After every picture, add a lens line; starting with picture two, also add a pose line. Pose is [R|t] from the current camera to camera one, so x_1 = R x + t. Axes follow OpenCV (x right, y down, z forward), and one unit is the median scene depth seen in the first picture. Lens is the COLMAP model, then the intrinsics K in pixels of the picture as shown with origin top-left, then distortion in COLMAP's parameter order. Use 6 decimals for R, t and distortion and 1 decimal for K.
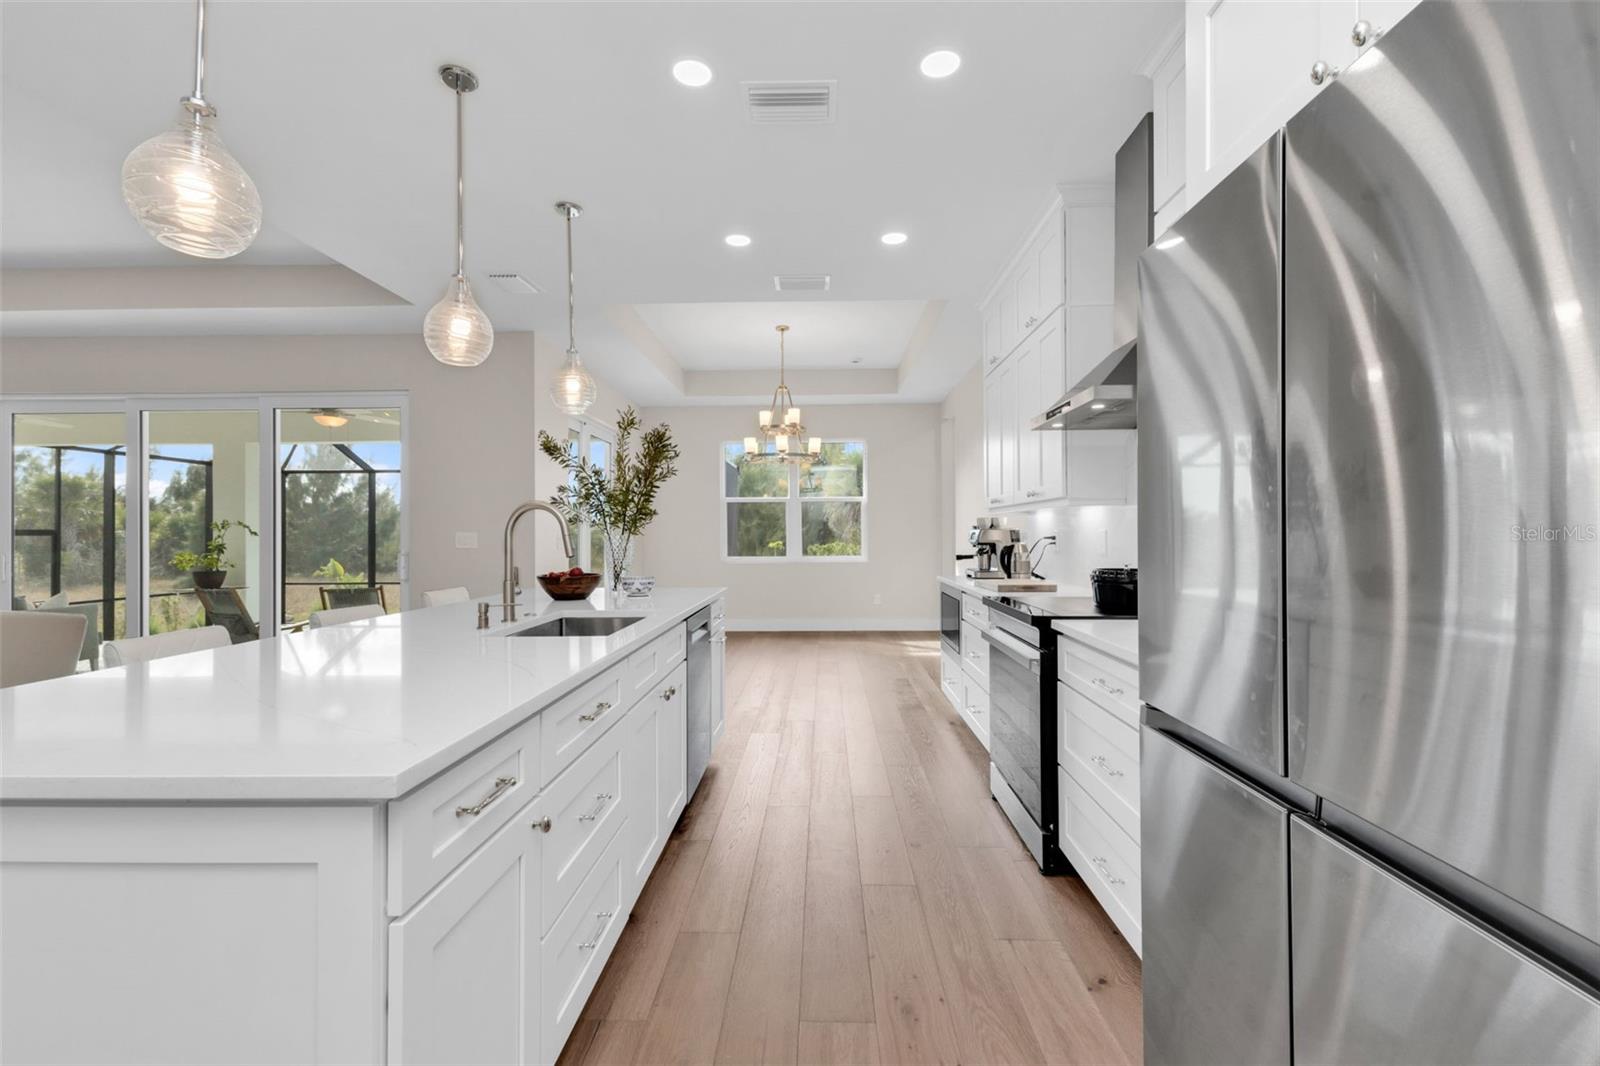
lens RADIAL K [[699.1, 0, 803.3], [0, 699.1, 531.2], [0, 0, 1]] dist [0.007018, 0.000391]
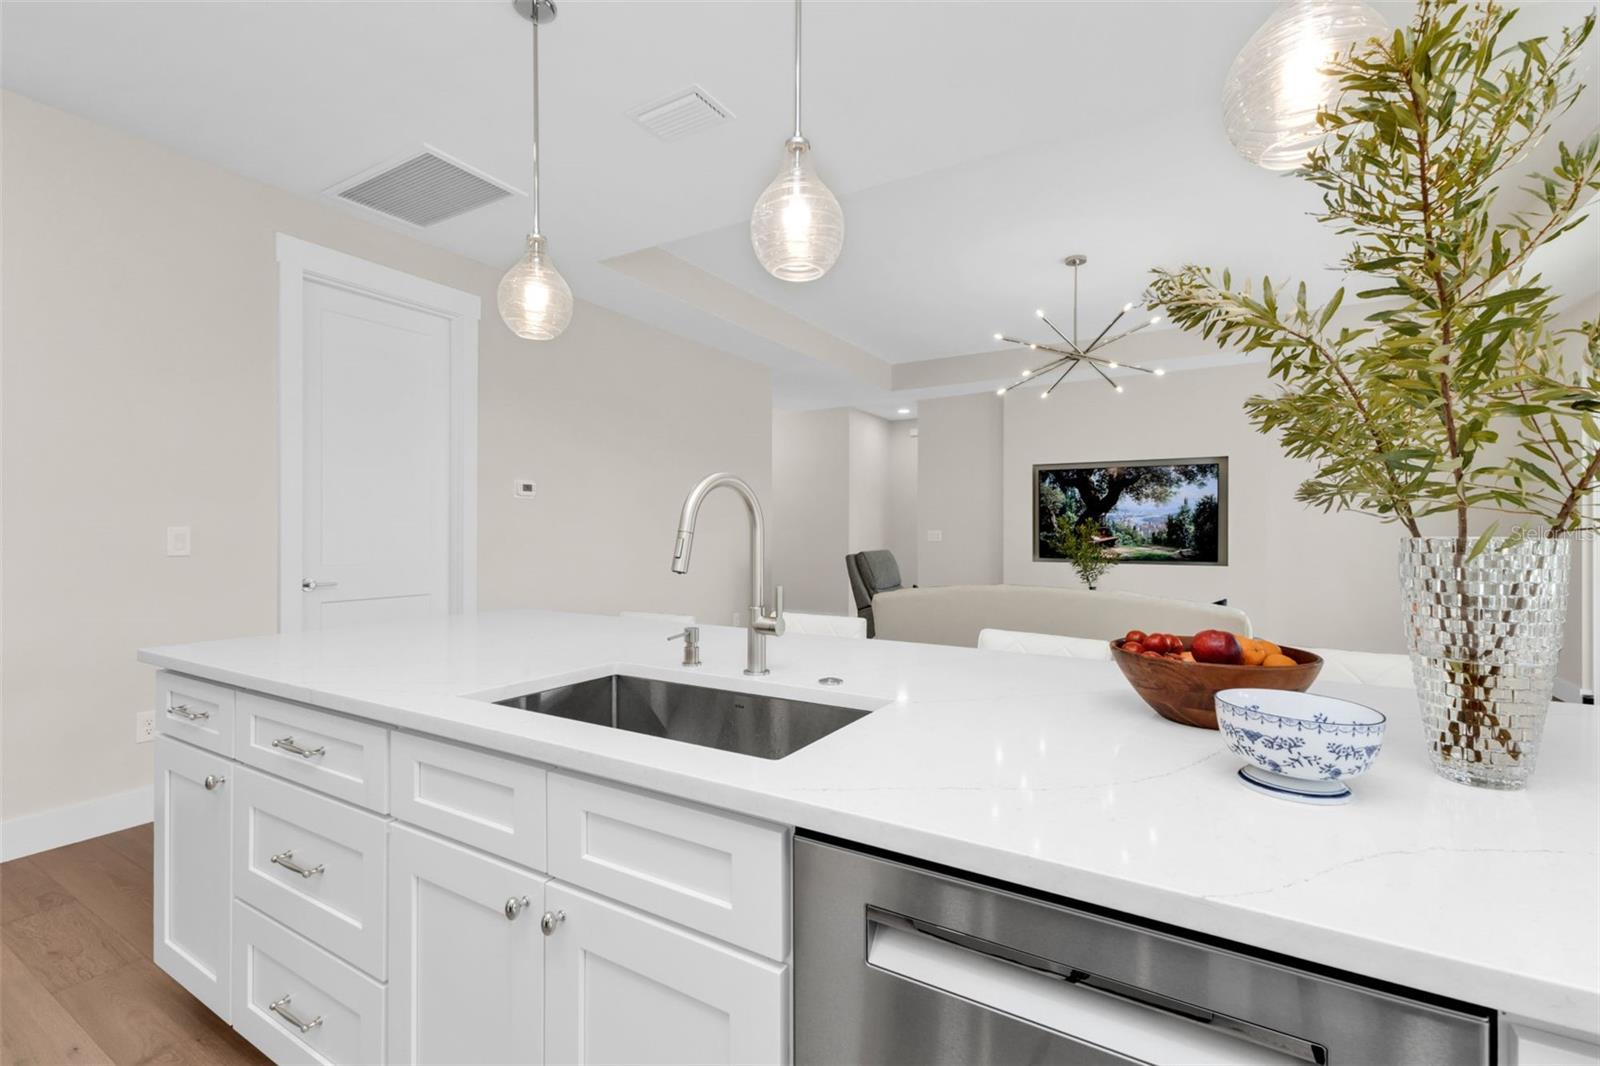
lens RADIAL K [[696.5, 0, 796.6], [0, 696.5, 533.9], [0, 0, 1]] dist [-0.000115, 0.007580]
pose [[-0.497366, 0.007154, -0.867511, 0.048238], [-0.000138, 0.999965, 0.008326, 0.001334], [0.867541, 0.004261, -0.497348, 0.761703]]
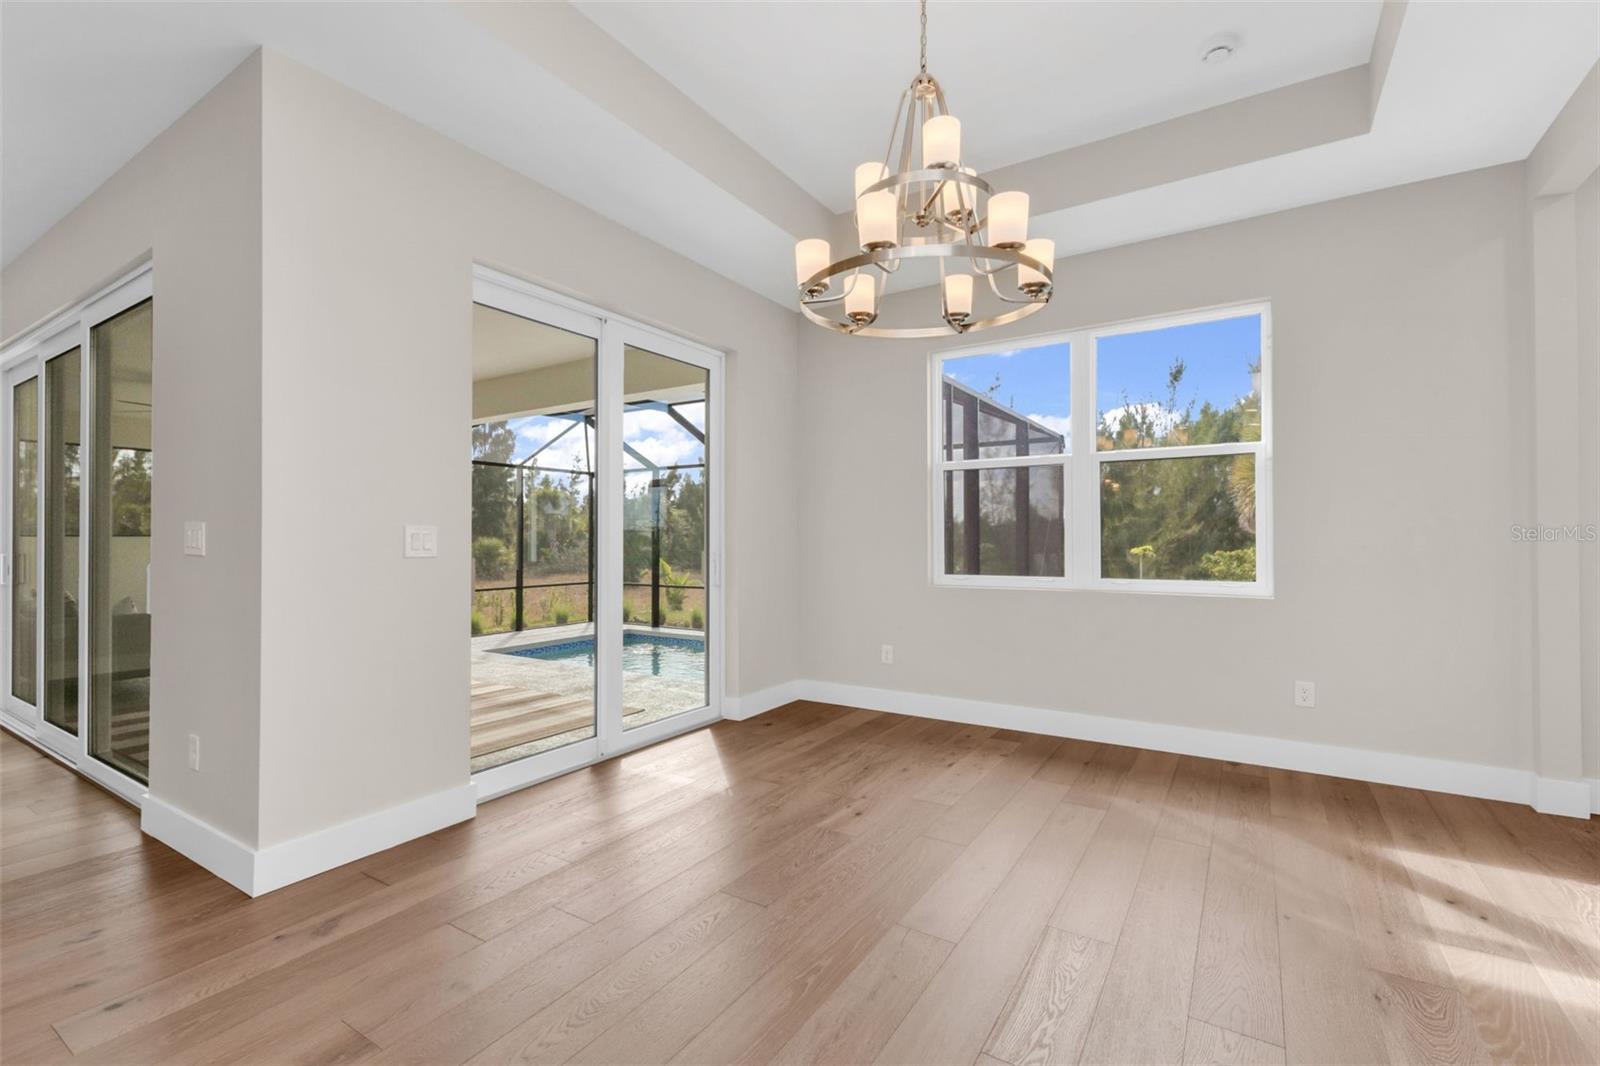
lens RADIAL K [[705.5, 0, 792.6], [0, 705.5, 534.2], [0, 0, 1]] dist [0.006456, -0.000021]
pose [[0.850094, -0.001507, -0.526629, 0.159806], [0.001196, 0.999999, -0.000931, 0.015711], [0.526630, 0.000162, 0.850095, 1.114326]]
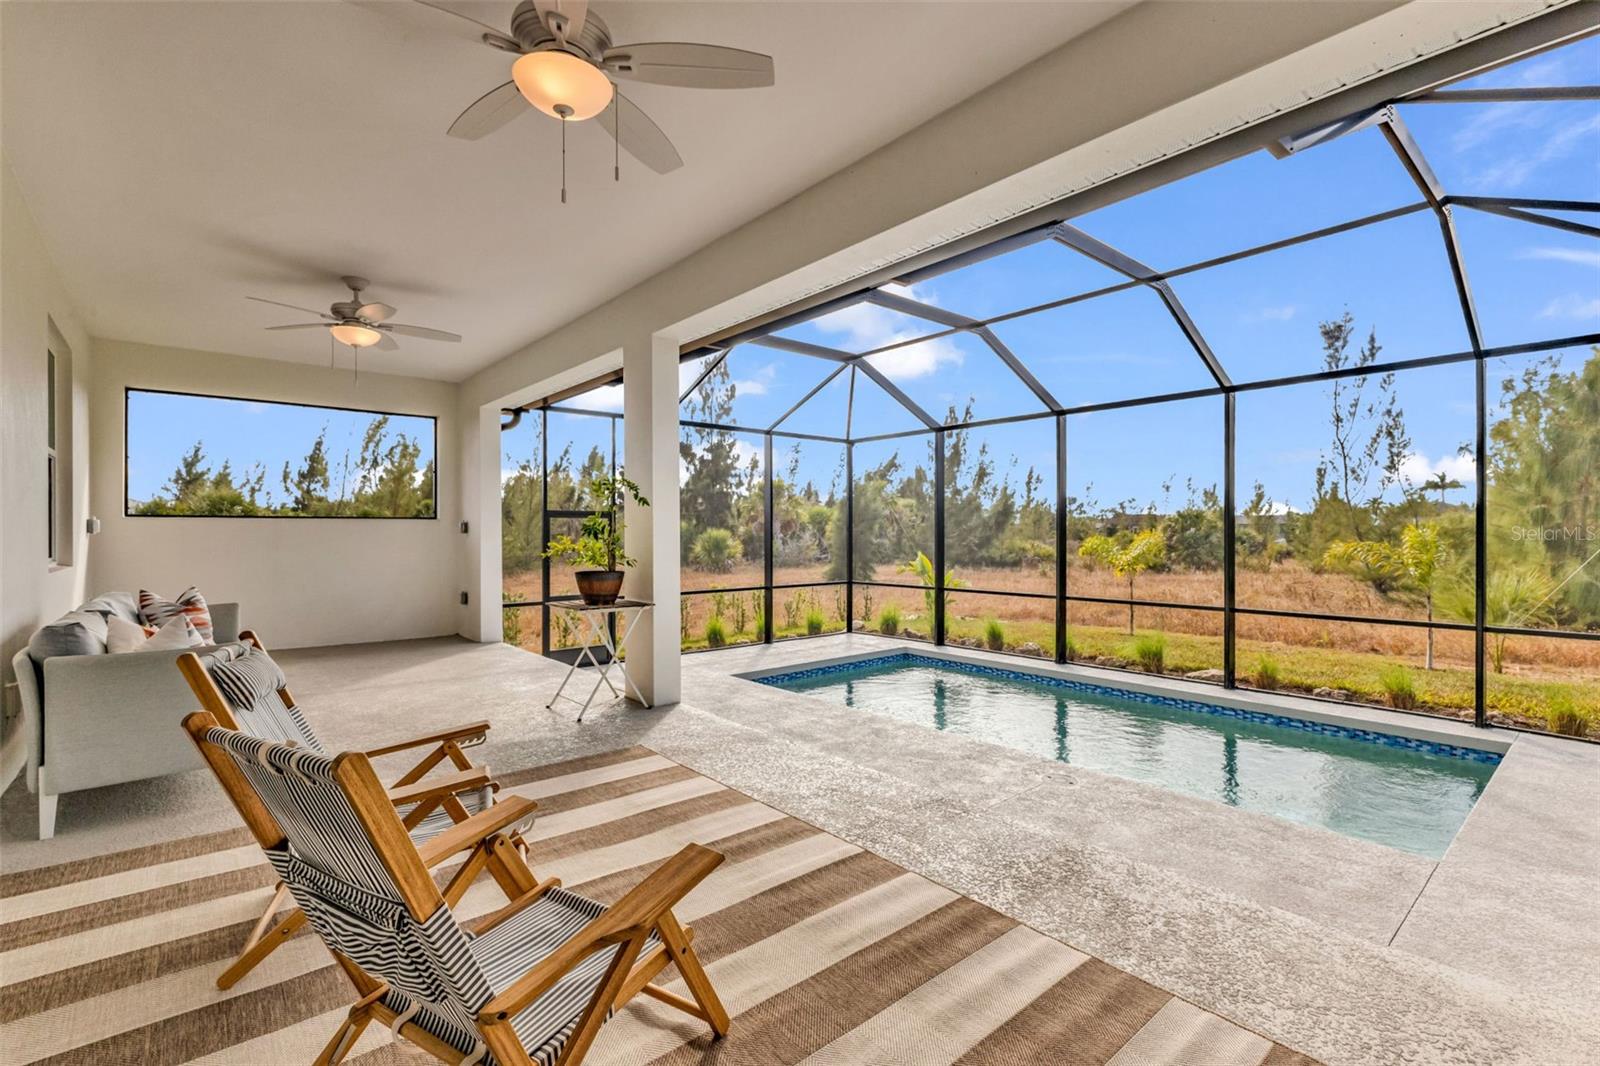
lens RADIAL K [[712.6, 0, 797.7], [0, 712.6, 525.9], [0, 0, 1]] dist [-0.000290, -0.000426]
pose [[0.668906, -0.002163, -0.743344, -0.664845], [-0.000897, 0.999993, -0.003717, 0.041884], [0.743347, 0.003153, 0.668899, 1.585879]]
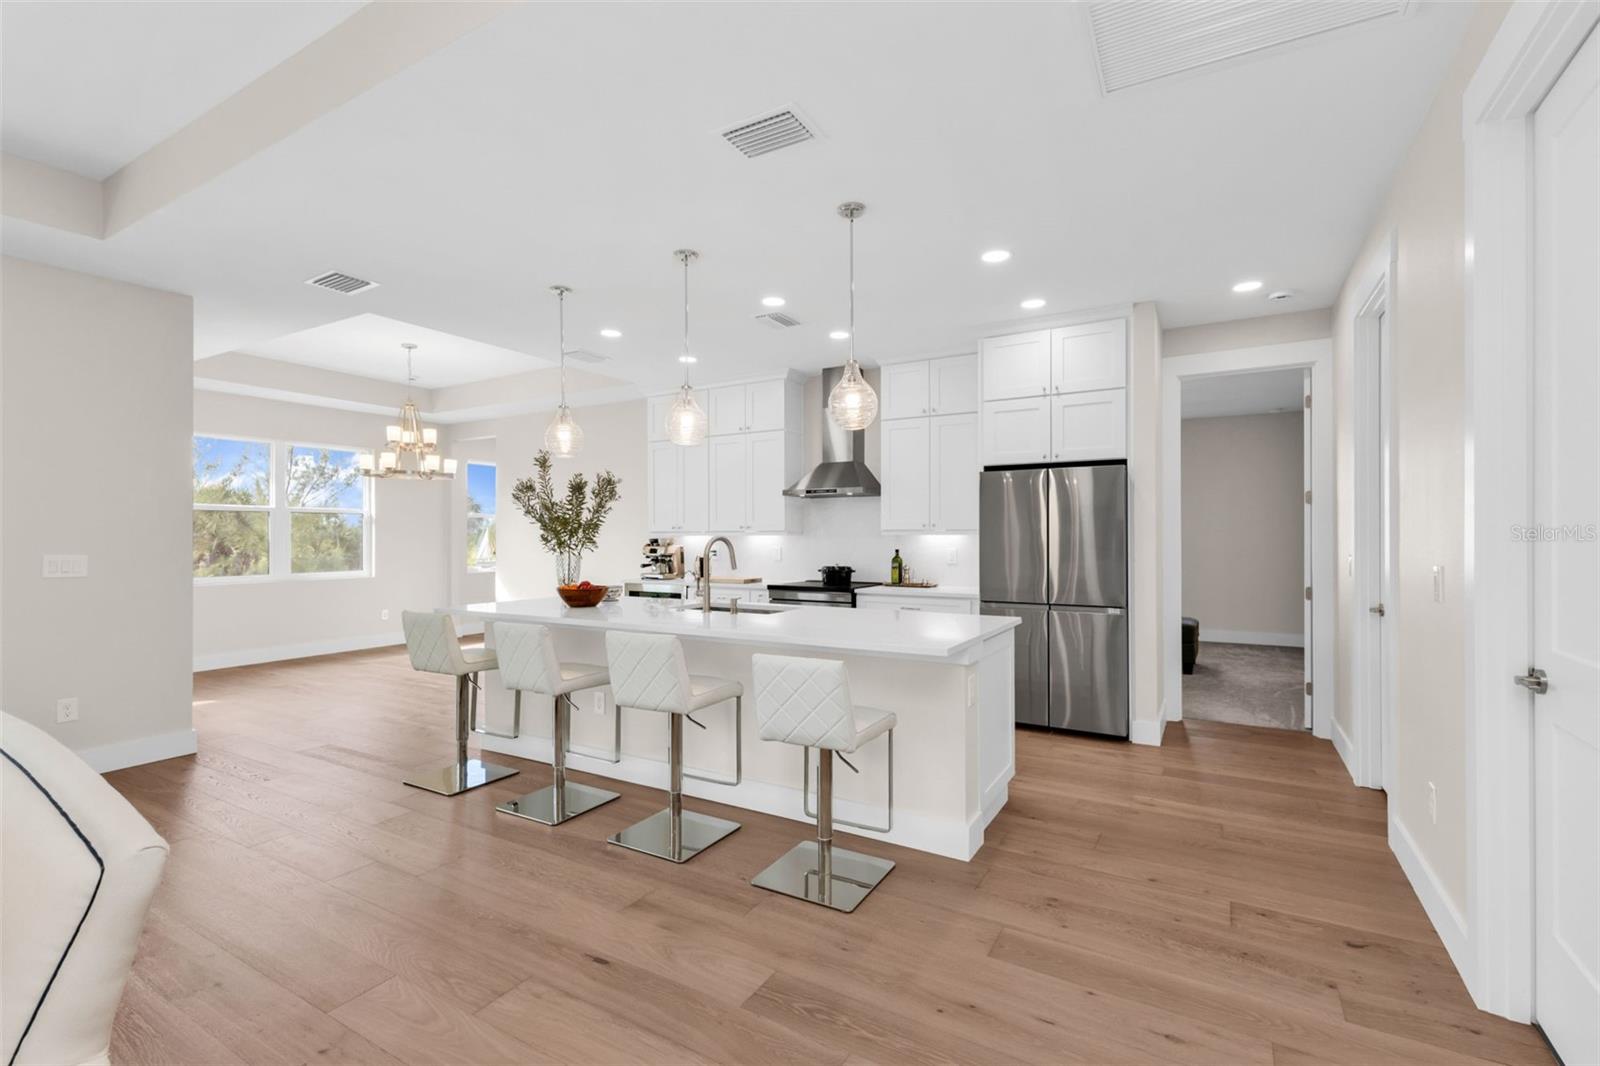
lens RADIAL K [[705.5, 0, 792.6], [0, 705.5, 534.2], [0, 0, 1]] dist [0.006456, -0.000021]
pose [[0.492095, 0.005327, 0.870525, -1.045266], [-0.001315, 0.999985, -0.005377, -0.023028], [-0.870541, 0.001501, 0.492094, 0.033999]]
